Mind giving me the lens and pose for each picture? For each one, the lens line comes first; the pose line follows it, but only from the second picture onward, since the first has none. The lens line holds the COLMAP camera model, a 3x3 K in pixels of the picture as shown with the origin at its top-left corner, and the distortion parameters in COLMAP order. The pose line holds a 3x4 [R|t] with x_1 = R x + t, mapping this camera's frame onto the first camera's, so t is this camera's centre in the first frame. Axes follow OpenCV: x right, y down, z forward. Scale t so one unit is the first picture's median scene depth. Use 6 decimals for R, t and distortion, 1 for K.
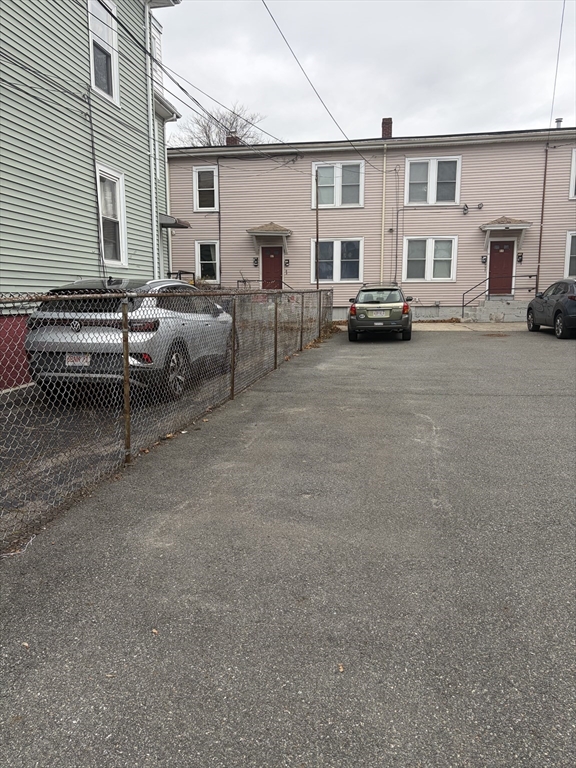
lens RADIAL K [[576.6, 0, 286.2], [0, 576.6, 395.8], [0, 0, 1]] dist [0.034991, -0.009065]
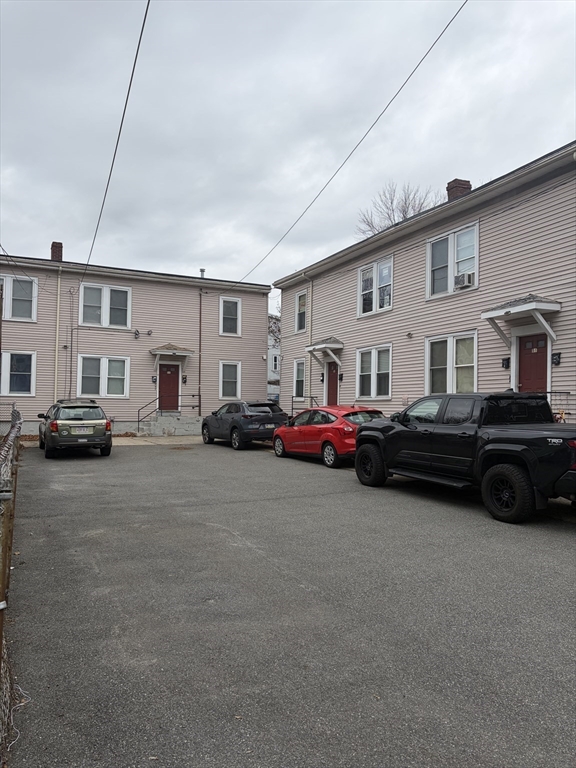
lens RADIAL K [[576.6, 0, 286.2], [0, 576.6, 395.8], [0, 0, 1]] dist [0.034991, -0.009065]
pose [[0.814666, 0.026210, 0.579339, -0.111562], [0.083517, 0.983263, -0.161925, -0.006597], [-0.573886, 0.180299, 0.798841, -0.020198]]
